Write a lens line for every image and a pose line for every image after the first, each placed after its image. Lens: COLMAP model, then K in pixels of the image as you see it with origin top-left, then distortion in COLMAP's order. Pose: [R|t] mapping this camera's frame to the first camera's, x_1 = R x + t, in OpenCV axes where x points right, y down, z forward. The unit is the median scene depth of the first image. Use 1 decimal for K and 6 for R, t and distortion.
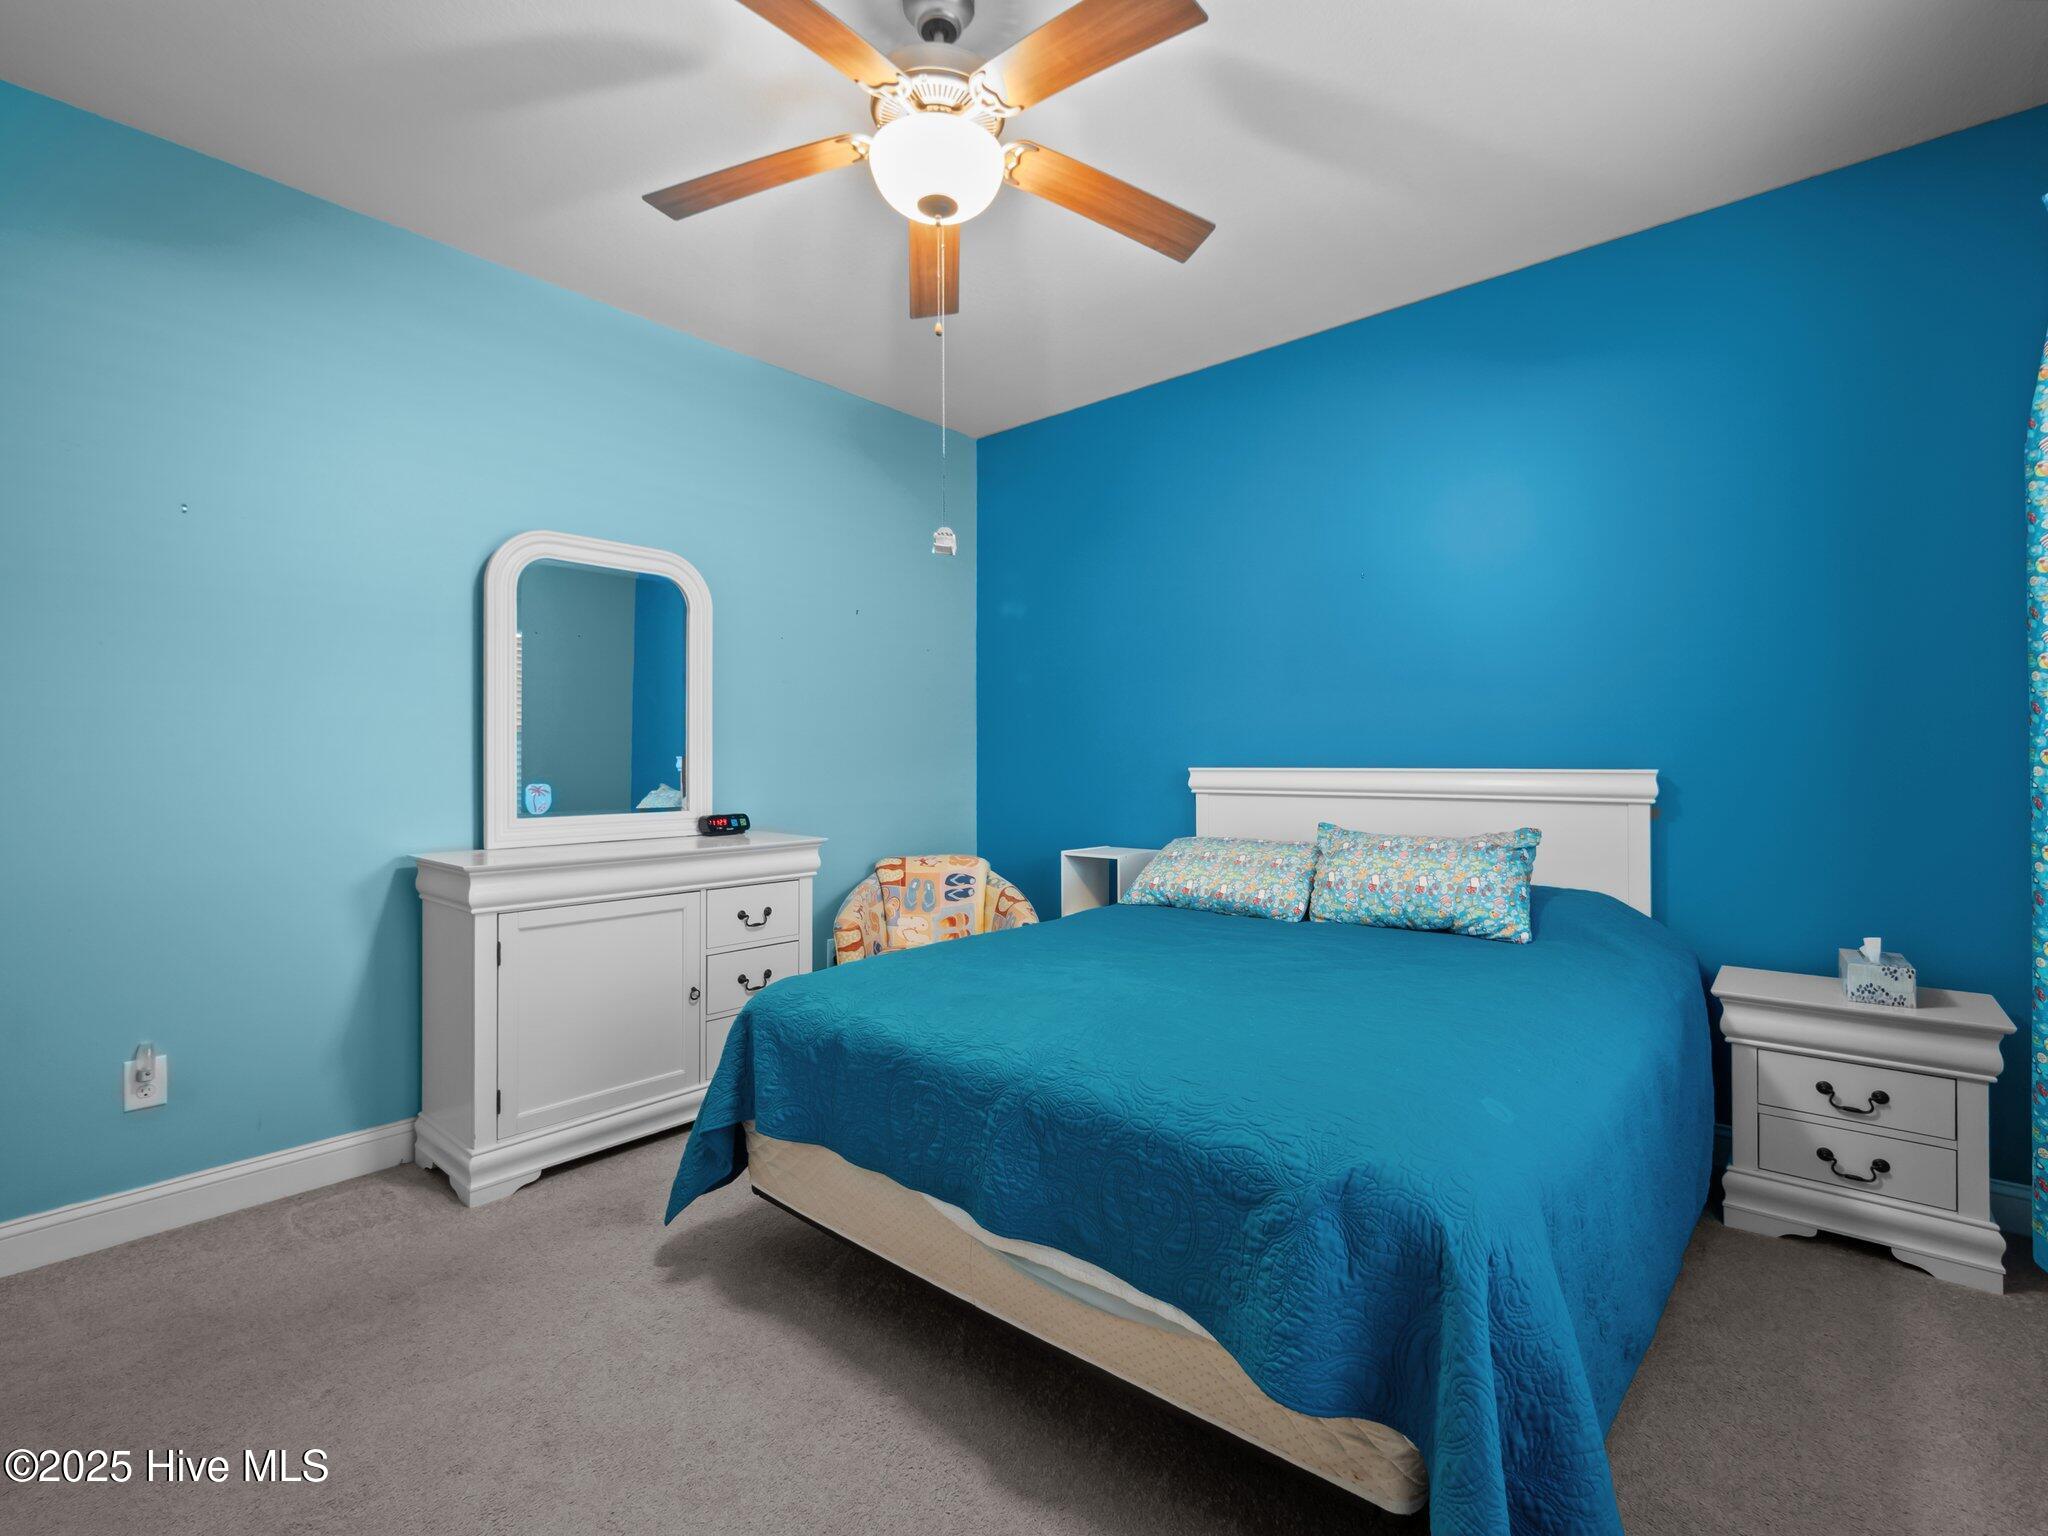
lens RADIAL K [[939.8, 0, 1050.8], [0, 939.8, 761.0], [0, 0, 1]] dist [-0.002555, -0.000020]
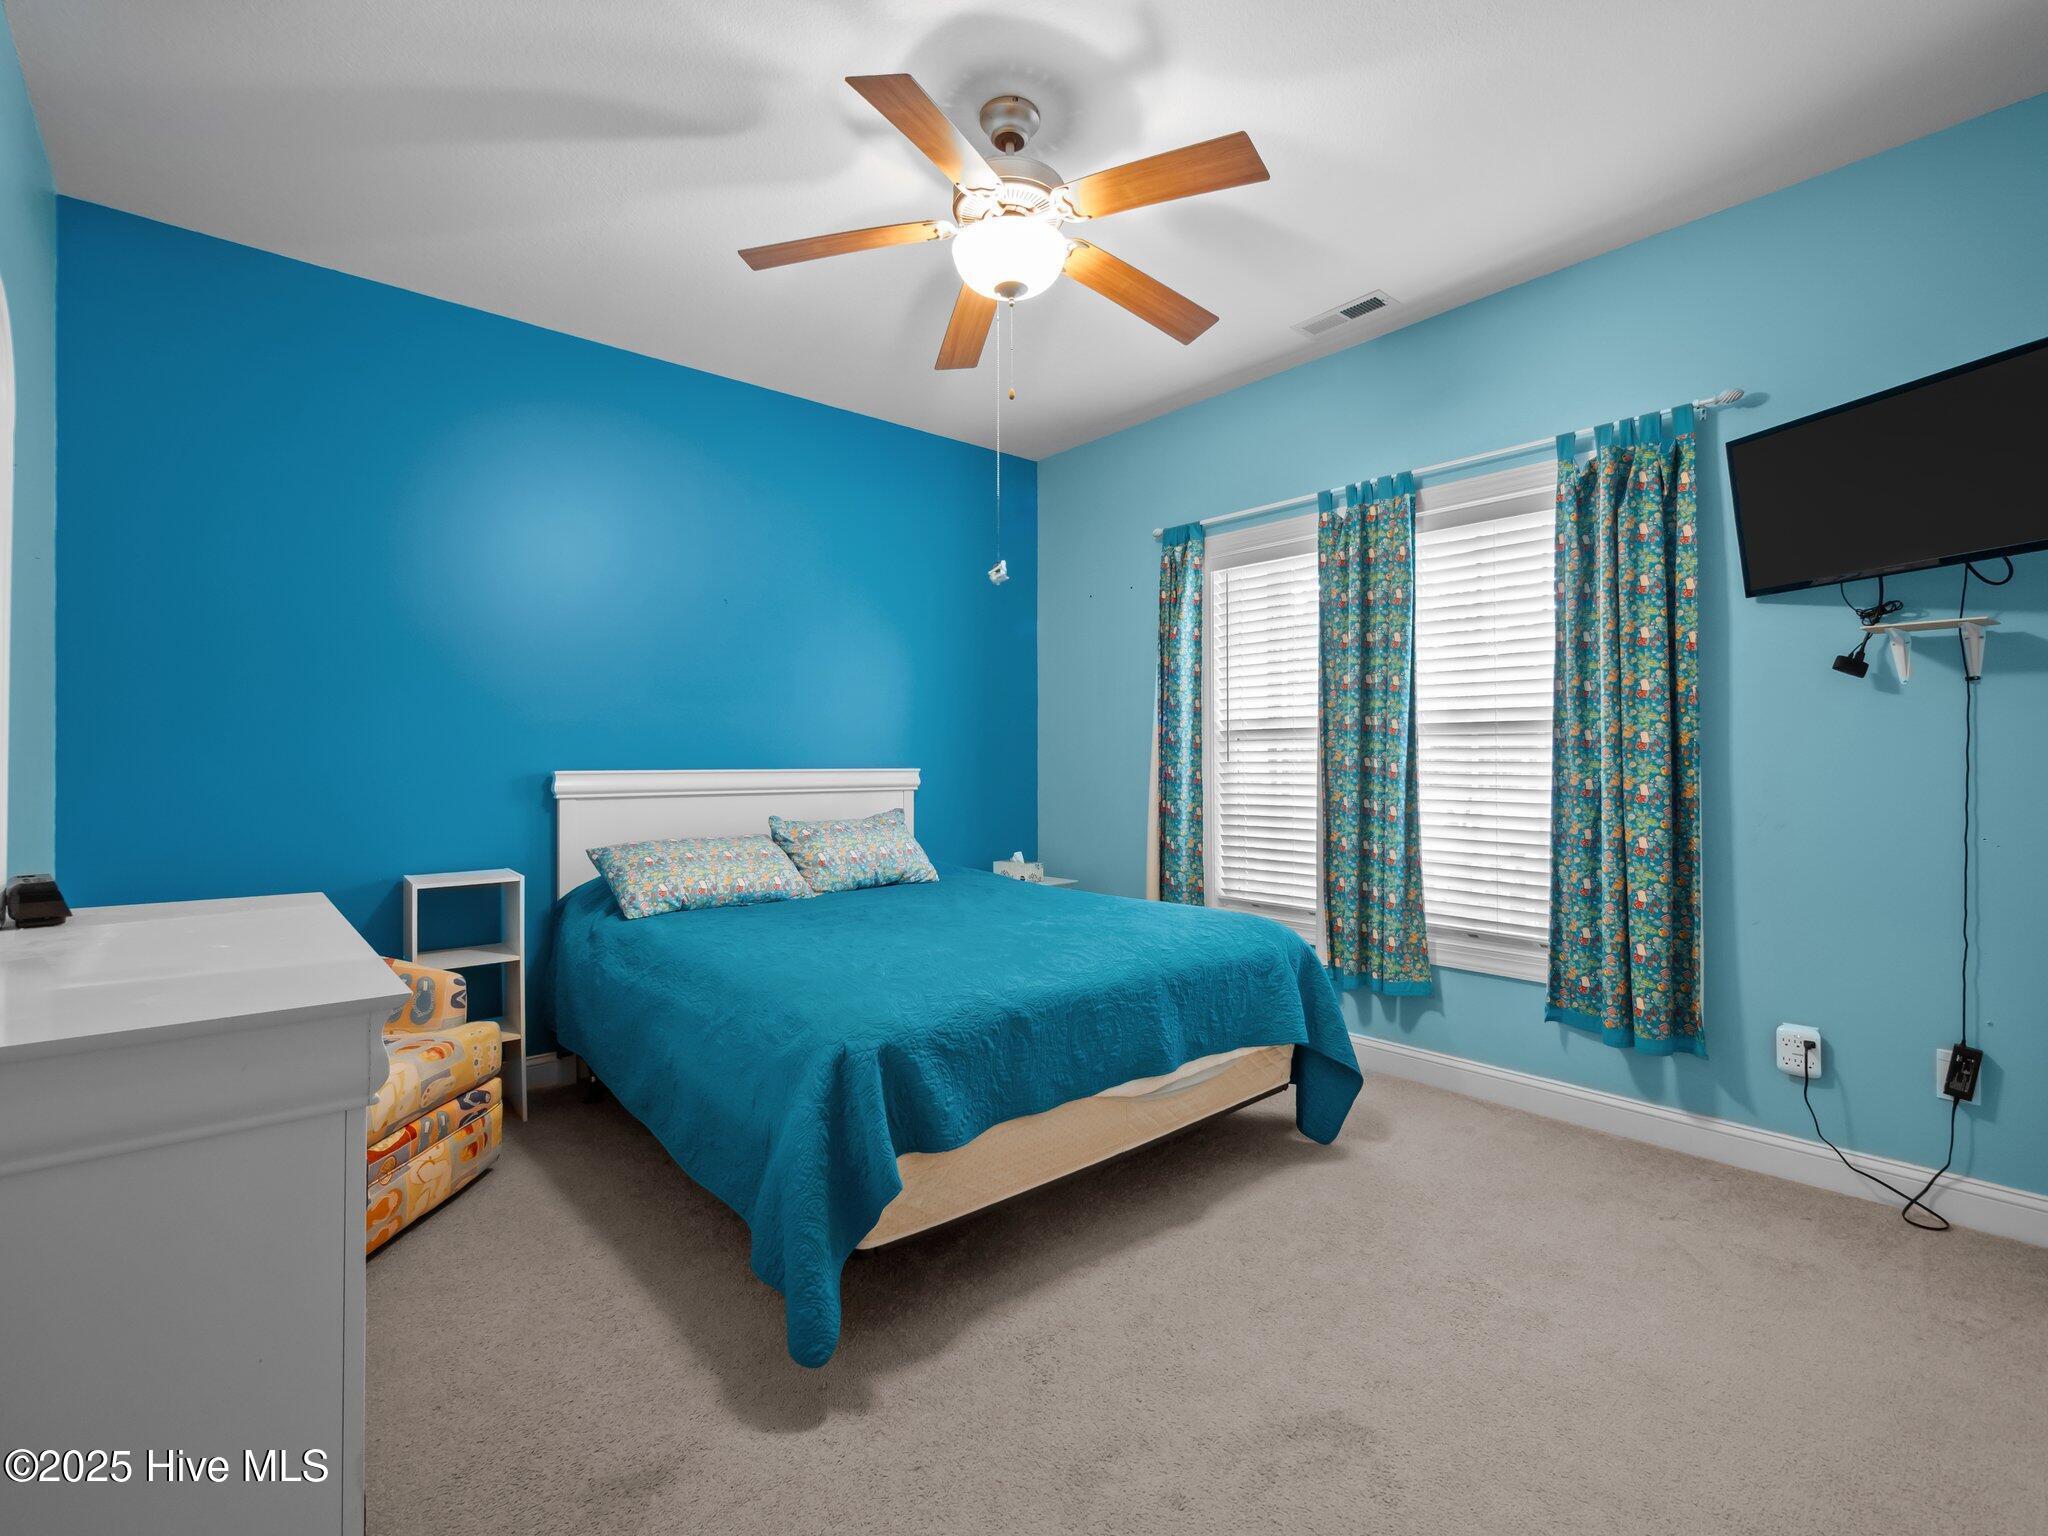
lens RADIAL K [[940.2, 0, 1024.0], [0, 940.2, 756.4], [0, 0, 1]] dist [0.001582, 0.000125]
pose [[0.155353, 0.009667, 0.987812, -0.936214], [0.002082, 0.999947, -0.010113, 0.005099], [-0.987857, 0.003628, 0.155325, 0.583521]]
